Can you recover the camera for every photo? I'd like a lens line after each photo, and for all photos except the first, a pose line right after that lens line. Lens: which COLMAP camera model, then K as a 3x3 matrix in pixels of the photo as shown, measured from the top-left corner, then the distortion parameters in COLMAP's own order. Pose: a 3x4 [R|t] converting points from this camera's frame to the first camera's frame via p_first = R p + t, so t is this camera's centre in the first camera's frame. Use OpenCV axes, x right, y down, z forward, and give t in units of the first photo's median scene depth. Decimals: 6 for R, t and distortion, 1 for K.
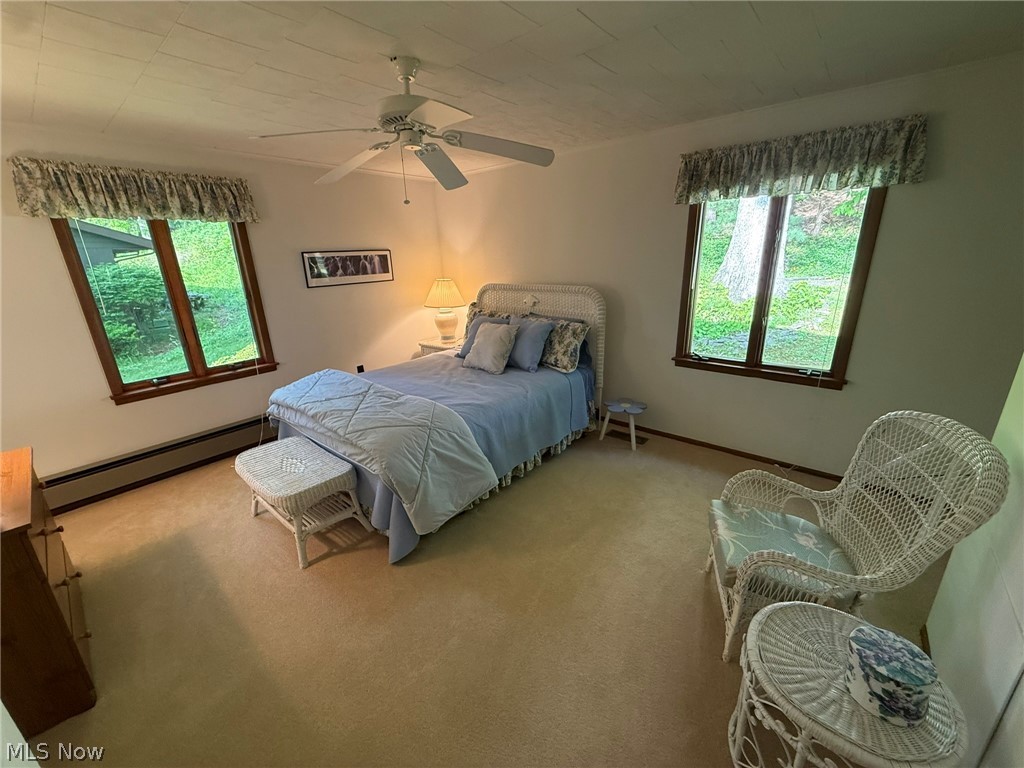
lens RADIAL K [[408.1, 0, 509.5], [0, 408.1, 383.5], [0, 0, 1]] dist [0.000816, -0.000711]
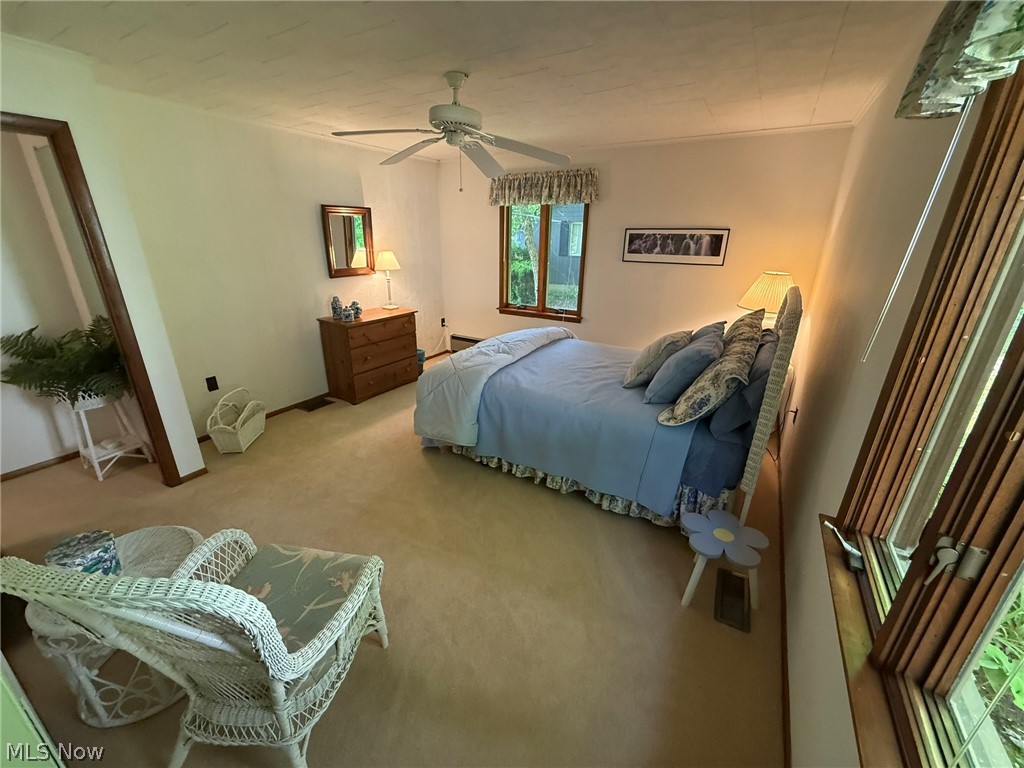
lens RADIAL K [[408.1, 0, 508.1], [0, 408.1, 381.8], [0, 0, 1]] dist [0.000816, -0.000711]
pose [[0.158162, 0.372057, -0.914636, 0.574622], [-0.321013, 0.895352, 0.308701, -0.177313], [0.933775, 0.244785, 0.261045, 0.482300]]
